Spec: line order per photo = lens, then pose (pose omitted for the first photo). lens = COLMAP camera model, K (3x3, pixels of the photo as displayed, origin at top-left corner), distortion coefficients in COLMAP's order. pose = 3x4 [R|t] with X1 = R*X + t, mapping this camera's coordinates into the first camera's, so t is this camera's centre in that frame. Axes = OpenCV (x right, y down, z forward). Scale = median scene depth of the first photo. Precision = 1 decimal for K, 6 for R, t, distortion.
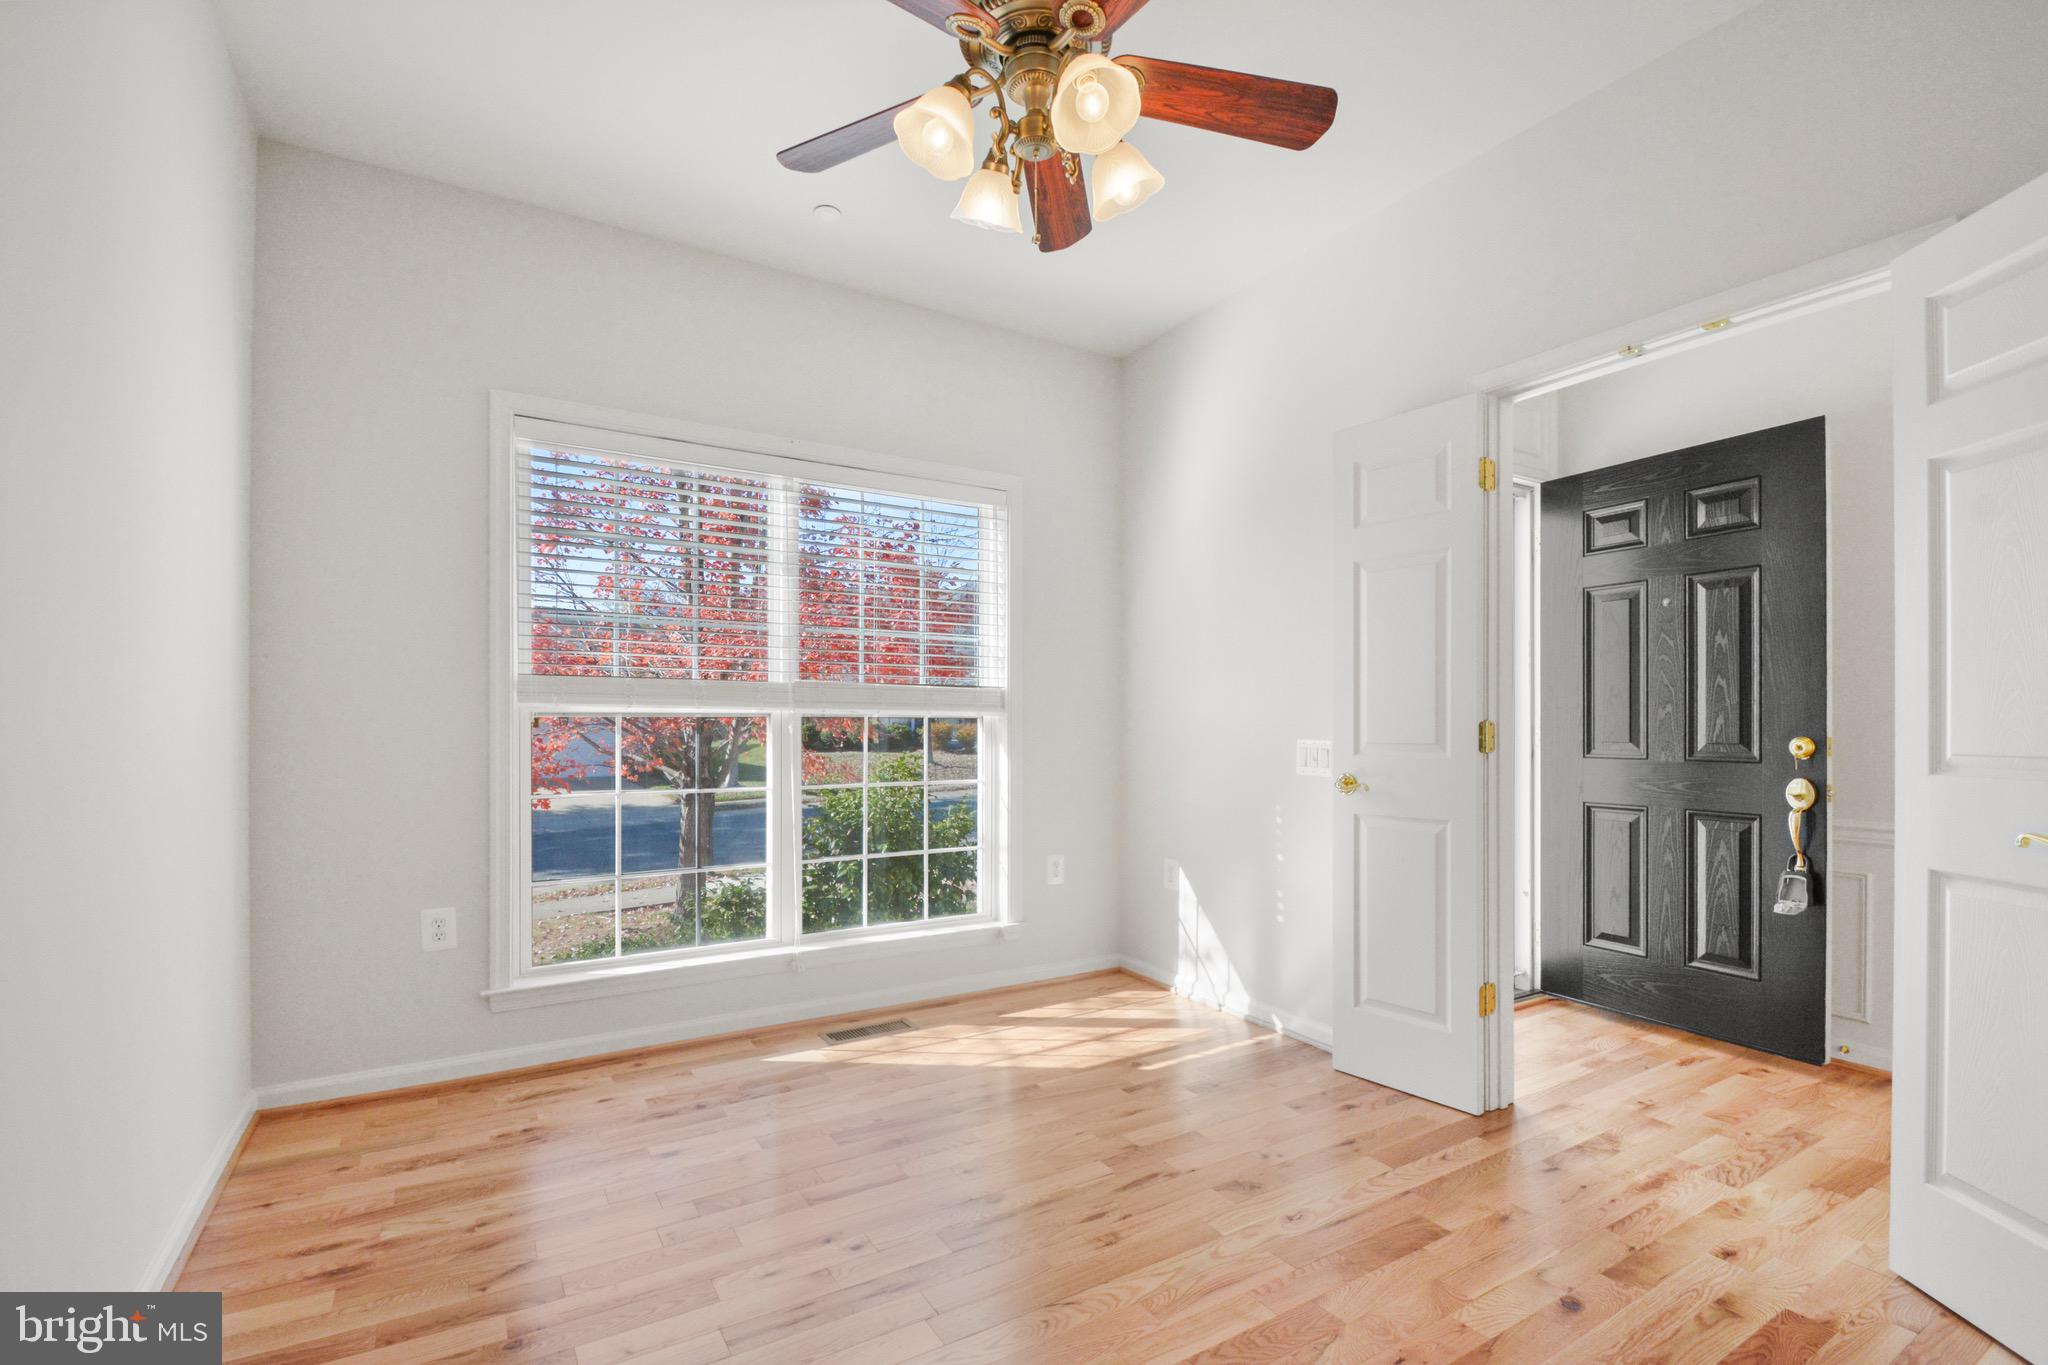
lens RADIAL K [[894.1, 0, 999.0], [0, 894.1, 736.0], [0, 0, 1]] dist [-0.000921, -0.000764]
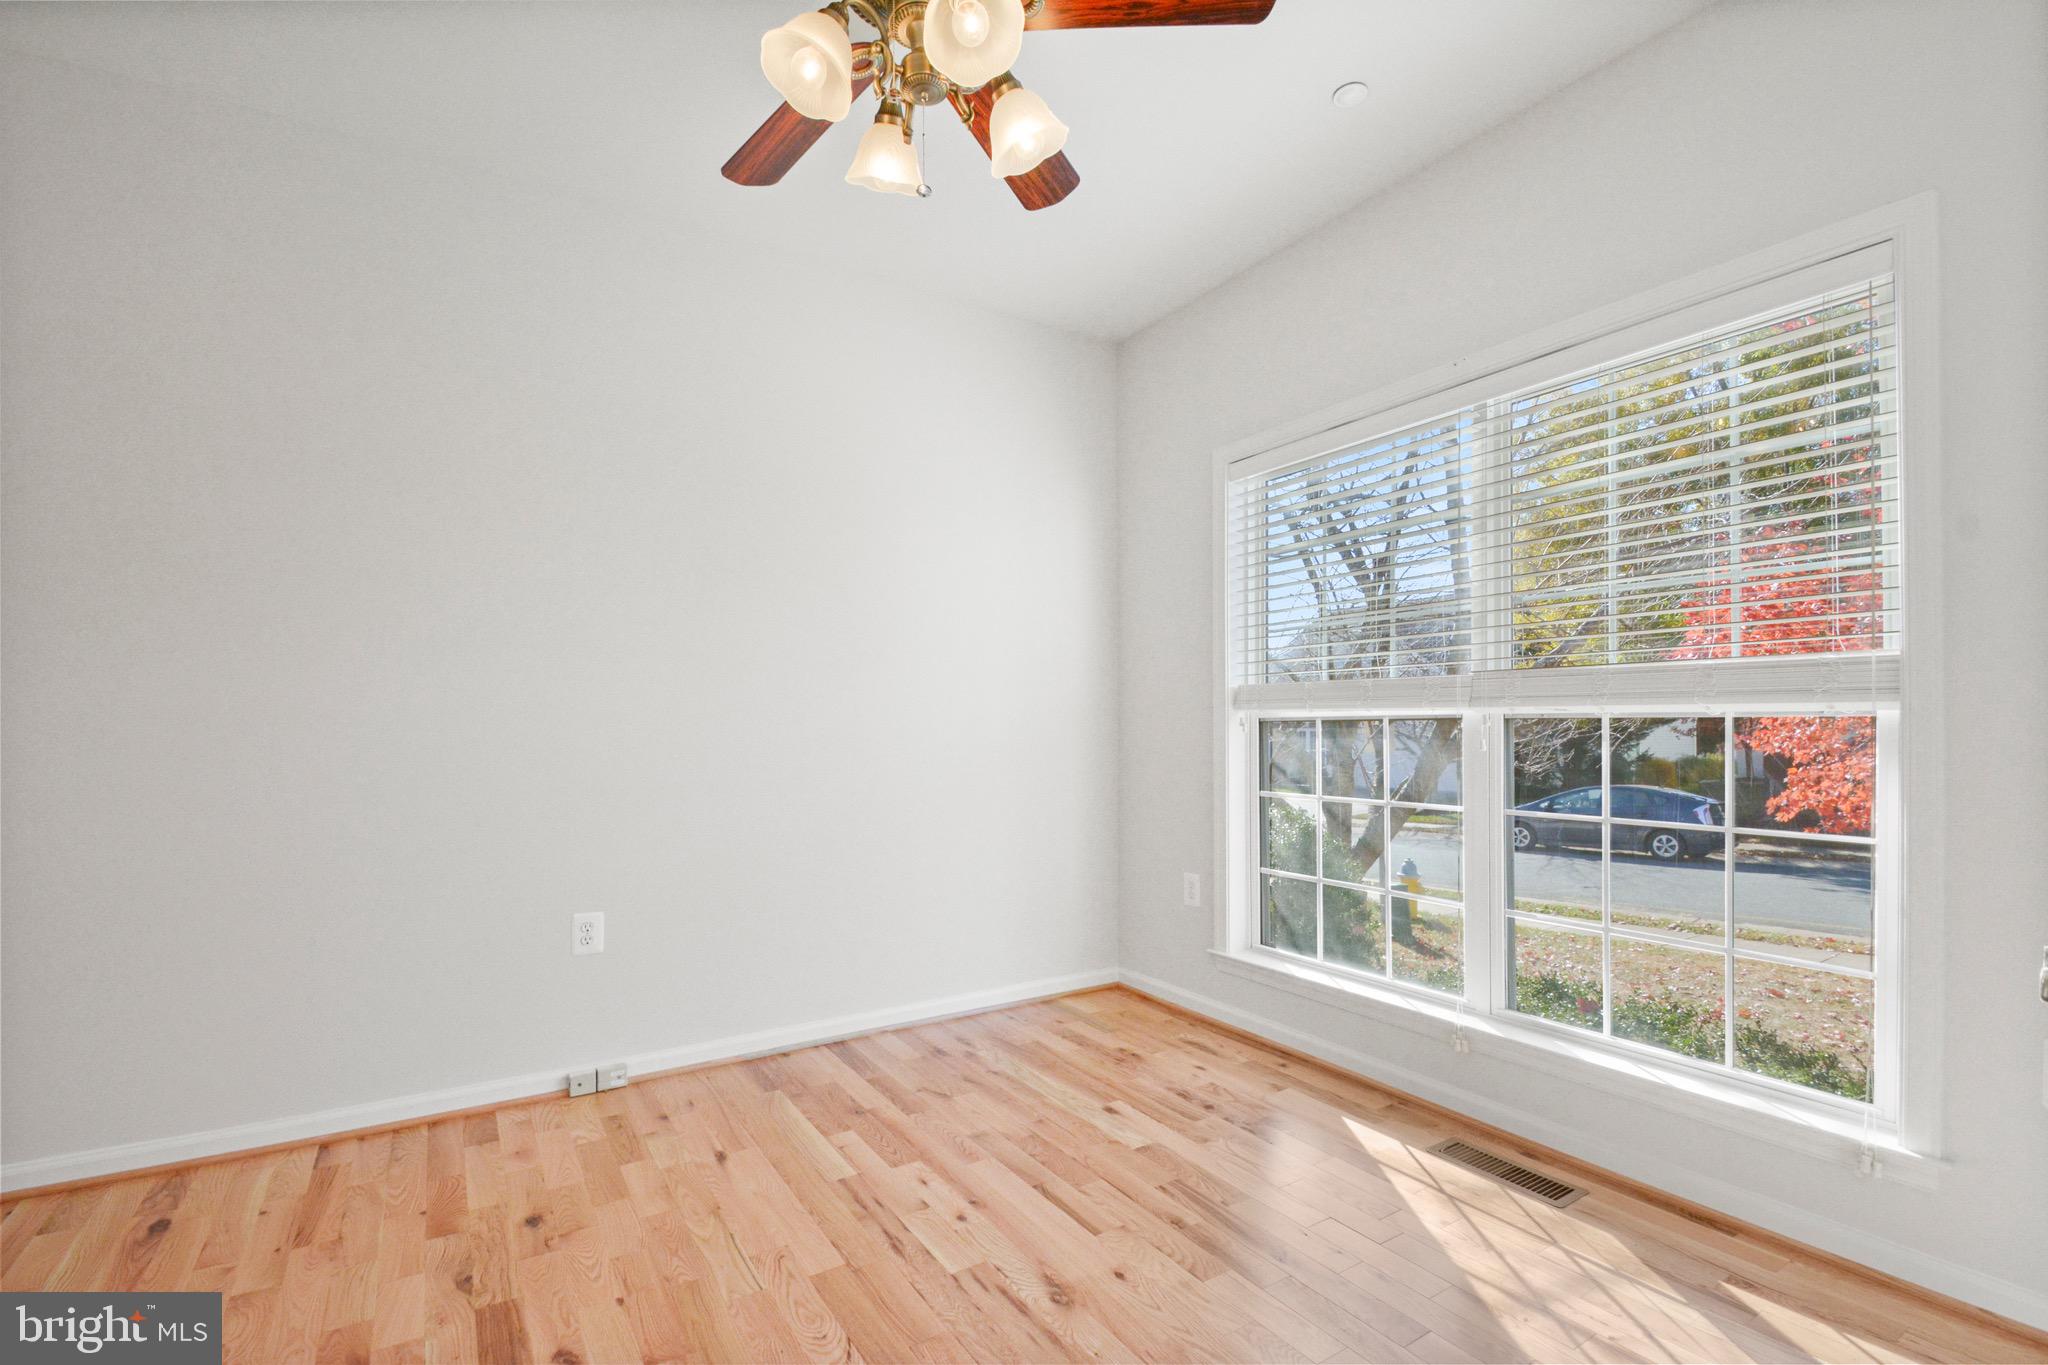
lens RADIAL K [[907.7, 0, 1013.6], [0, 907.7, 714.9], [0, 0, 1]] dist [-0.000891, -0.011322]
pose [[0.018151, -0.007335, -0.999808, 0.583523], [0.003871, 0.999966, -0.007265, -0.021618], [0.999828, -0.003738, 0.018179, 0.639838]]
